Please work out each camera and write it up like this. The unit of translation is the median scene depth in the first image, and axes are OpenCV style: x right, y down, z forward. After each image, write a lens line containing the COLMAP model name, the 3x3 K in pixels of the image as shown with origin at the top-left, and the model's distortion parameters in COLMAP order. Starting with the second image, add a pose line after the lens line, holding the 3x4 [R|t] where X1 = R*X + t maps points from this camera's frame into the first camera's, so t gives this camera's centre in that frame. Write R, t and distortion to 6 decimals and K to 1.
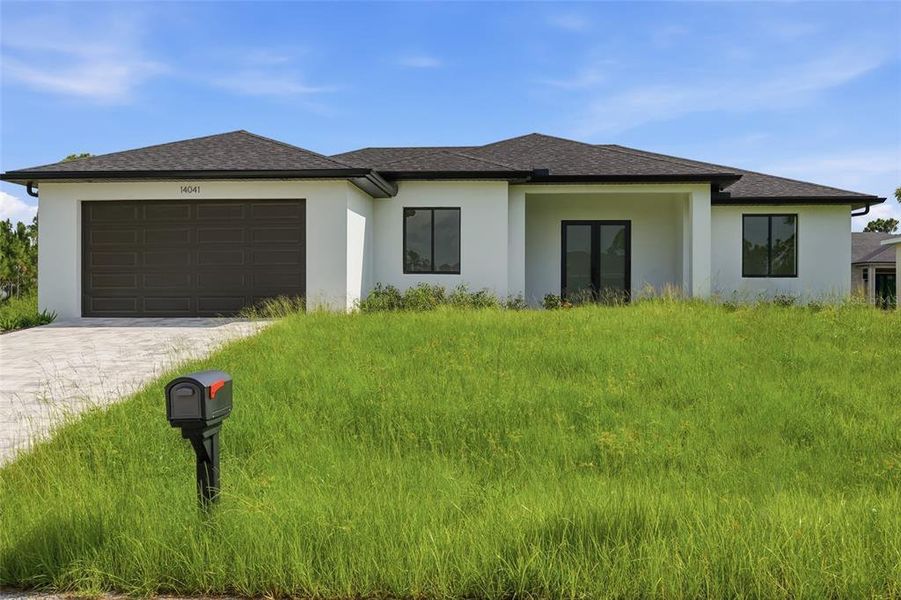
lens RADIAL K [[857.0, 0, 450.5], [0, 857.0, 300.0], [0, 0, 1]] dist [-0.015460, 0.003435]
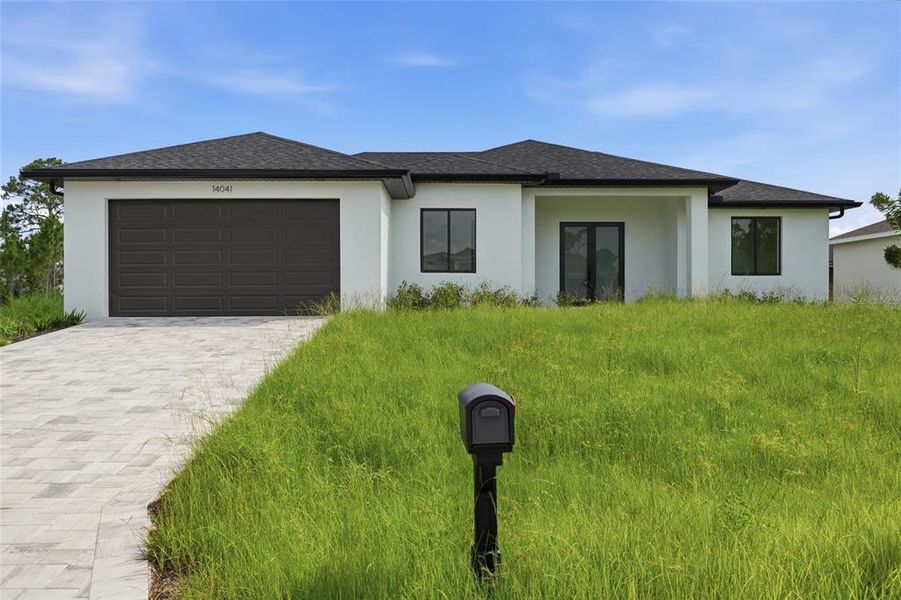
lens RADIAL K [[780.3, 0, 450.5], [0, 780.3, 300.0], [0, 0, 1]] dist [-0.005735, -0.006754]
pose [[0.996309, -0.004670, 0.085707, -0.100464], [0.004319, 0.999982, 0.004279, -0.001540], [-0.085726, -0.003893, 0.996311, 0.057700]]
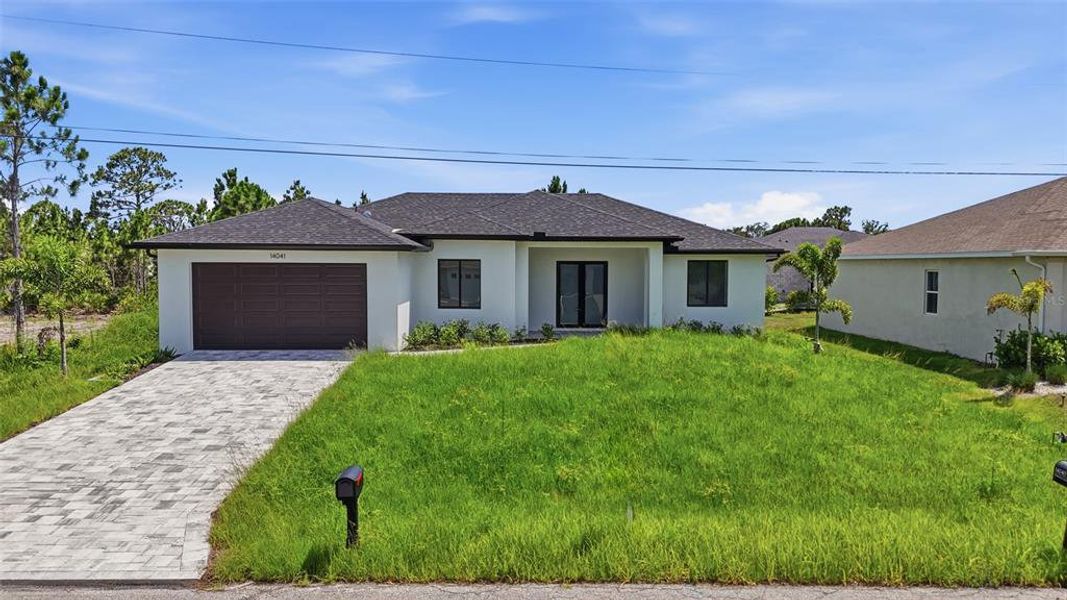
lens RADIAL K [[768.9, 0, 539.5], [0, 768.9, 306.6], [0, 0, 1]] dist [0.082877, -0.092741]
pose [[0.996253, -0.003146, 0.086429, -0.000309], [-0.002107, 0.998159, 0.060621, -0.107077], [-0.086460, -0.060576, 0.994412, -0.217215]]
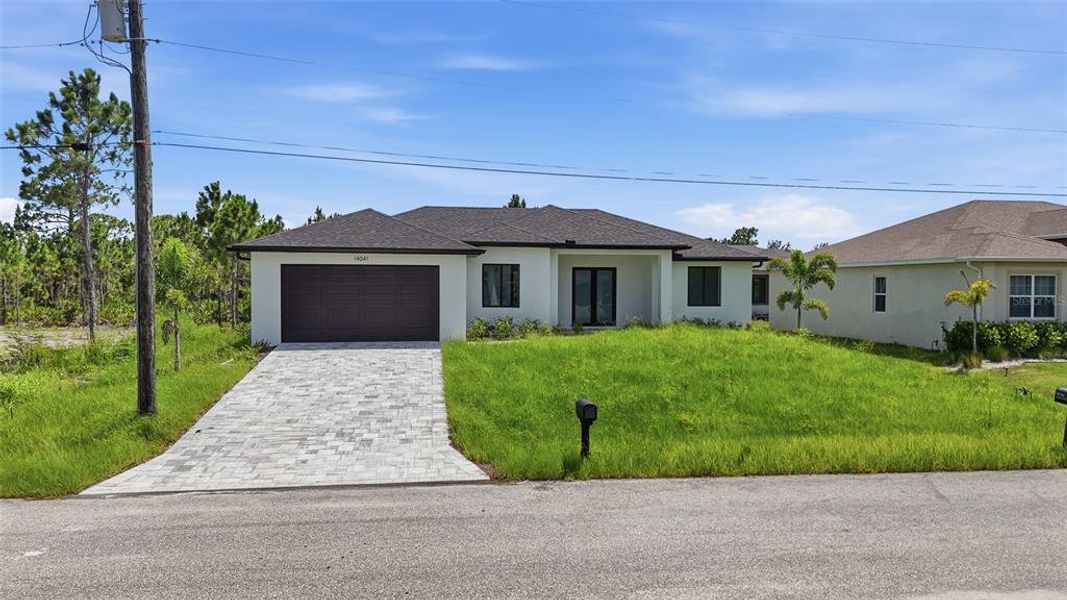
lens RADIAL K [[768.9, 0, 539.5], [0, 768.9, 306.6], [0, 0, 1]] dist [0.082877, -0.092741]
pose [[0.976302, -0.004959, 0.216356, -0.250765], [-0.002472, 0.999417, 0.034061, -0.078649], [-0.216398, -0.033789, 0.975720, -0.356678]]
